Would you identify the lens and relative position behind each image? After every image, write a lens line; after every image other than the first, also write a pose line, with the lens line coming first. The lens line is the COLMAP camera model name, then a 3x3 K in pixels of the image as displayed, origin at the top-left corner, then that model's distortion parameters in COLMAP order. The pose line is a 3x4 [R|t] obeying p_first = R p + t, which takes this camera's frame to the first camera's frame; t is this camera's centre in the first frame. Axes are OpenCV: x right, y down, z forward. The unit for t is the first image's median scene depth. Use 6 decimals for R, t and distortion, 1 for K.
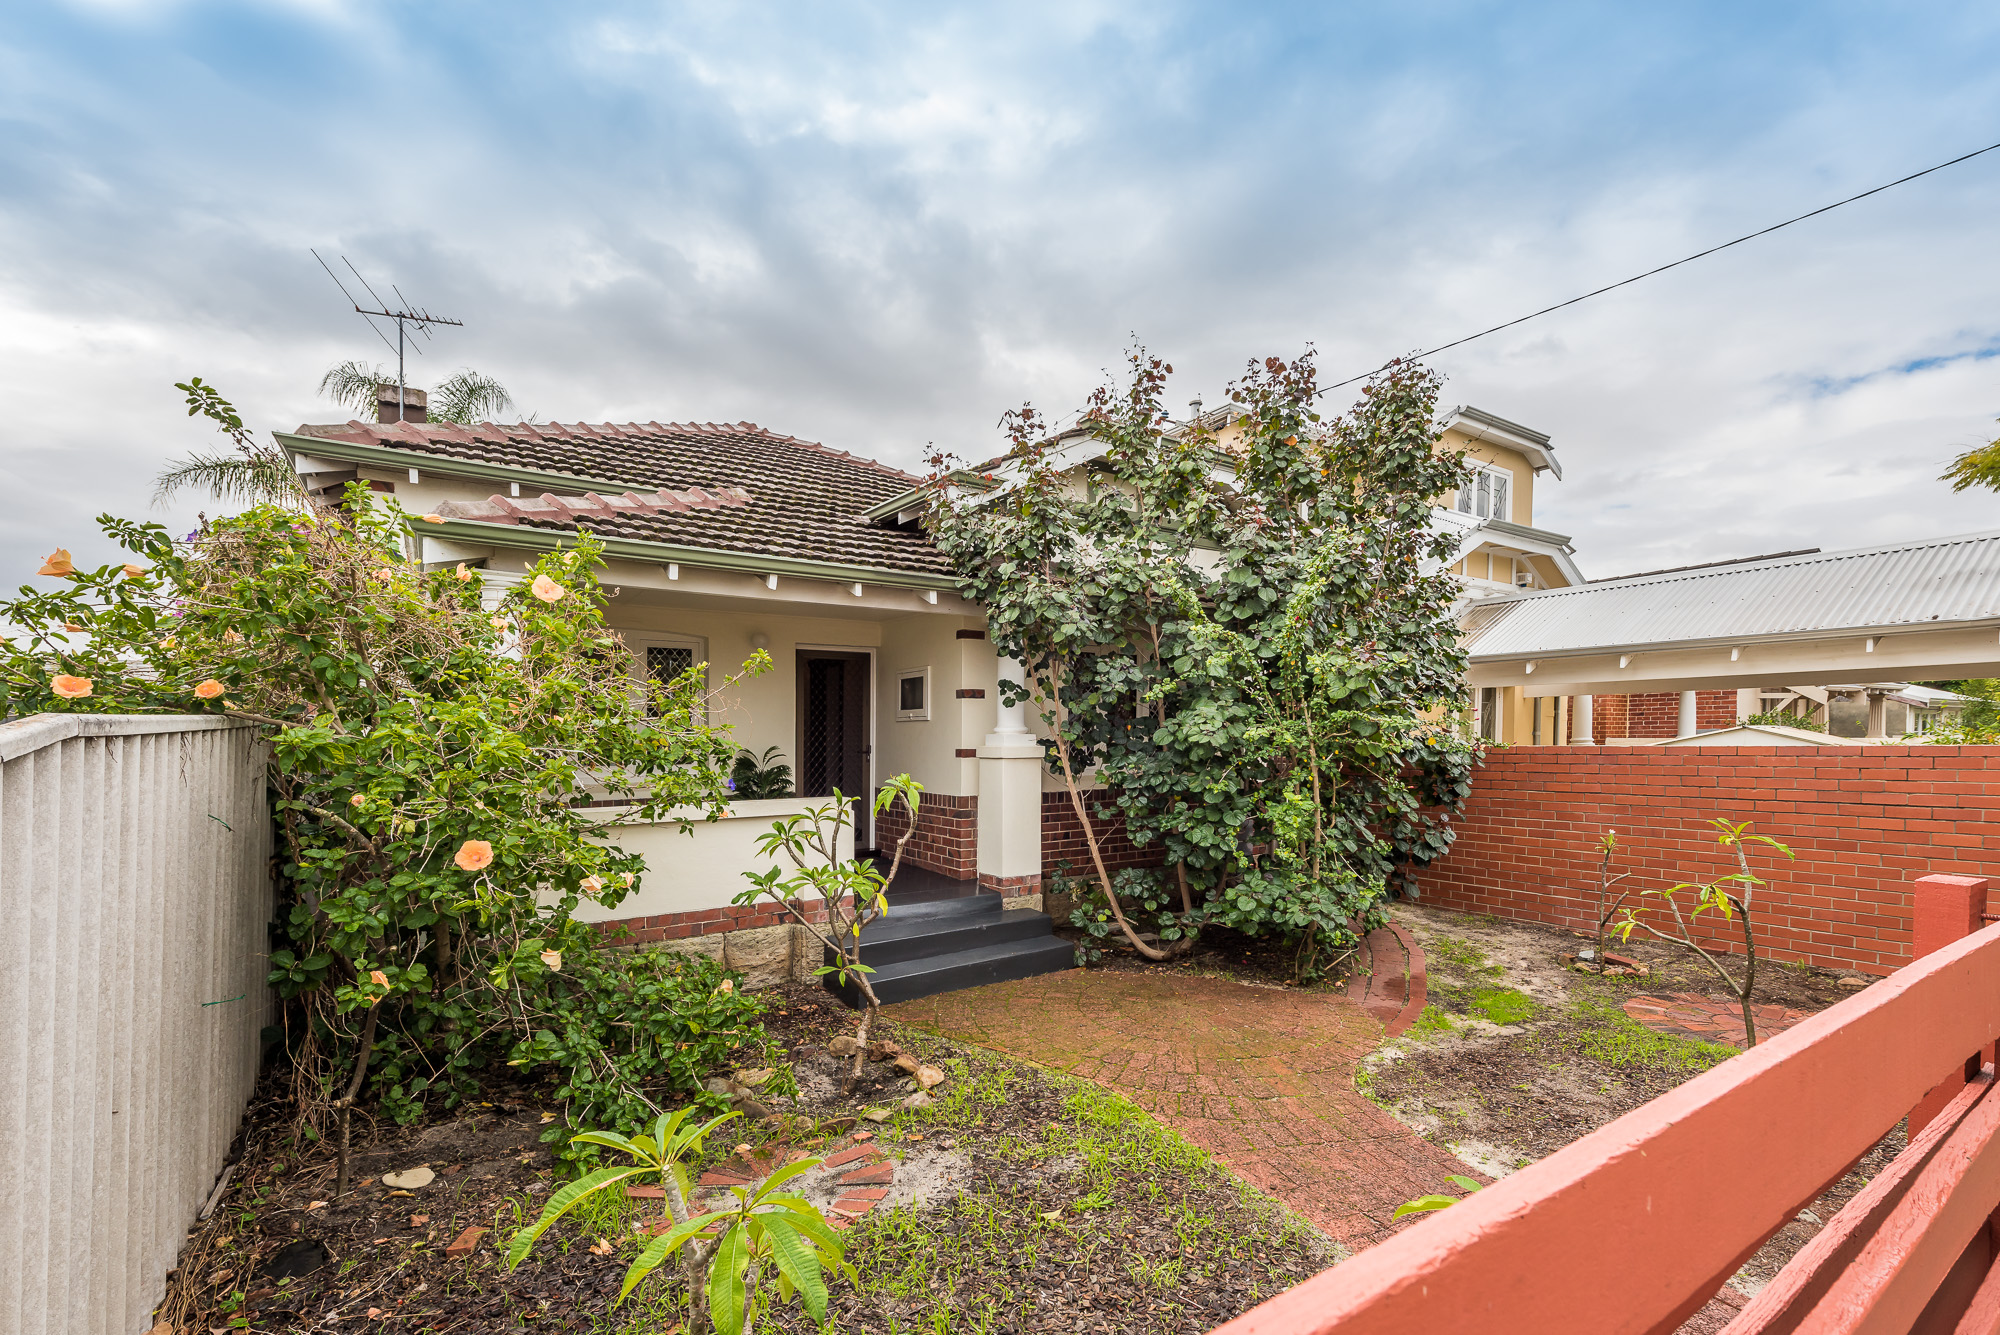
lens RADIAL K [[783.3, 0, 755.4], [0, 783.3, 710.3], [0, 0, 1]] dist [0.009676, 0.000071]
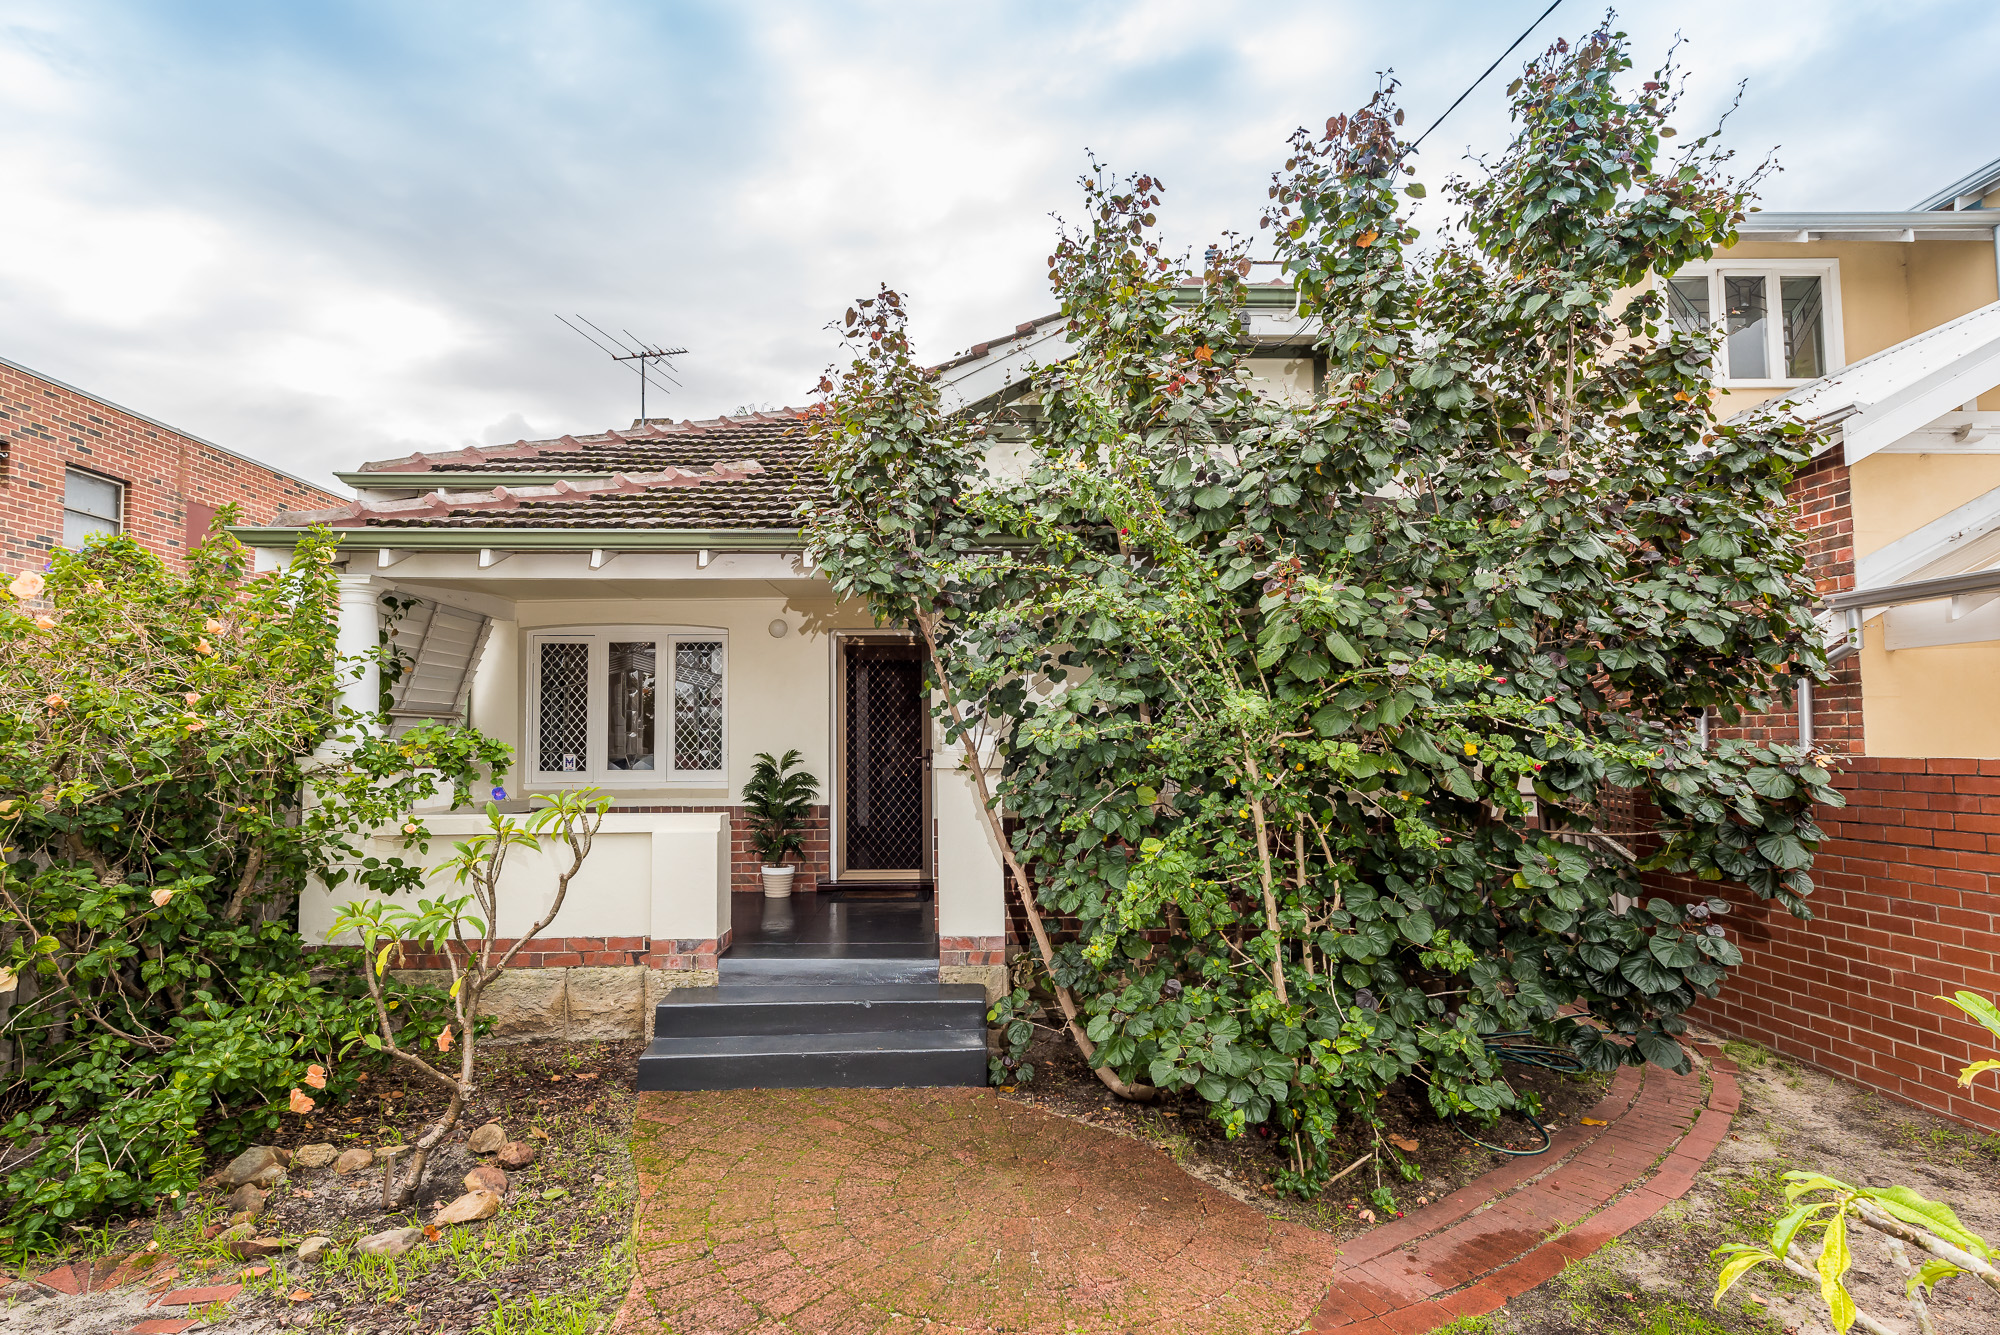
lens RADIAL K [[786.2, 0, 1000.0], [0, 786.2, 667.5], [0, 0, 1]] dist [0.008414, -0.000164]
pose [[0.899901, -0.038922, -0.434353, 0.746238], [0.014183, 0.998094, -0.060053, 0.012901], [0.435863, 0.047881, 0.898738, 0.396147]]
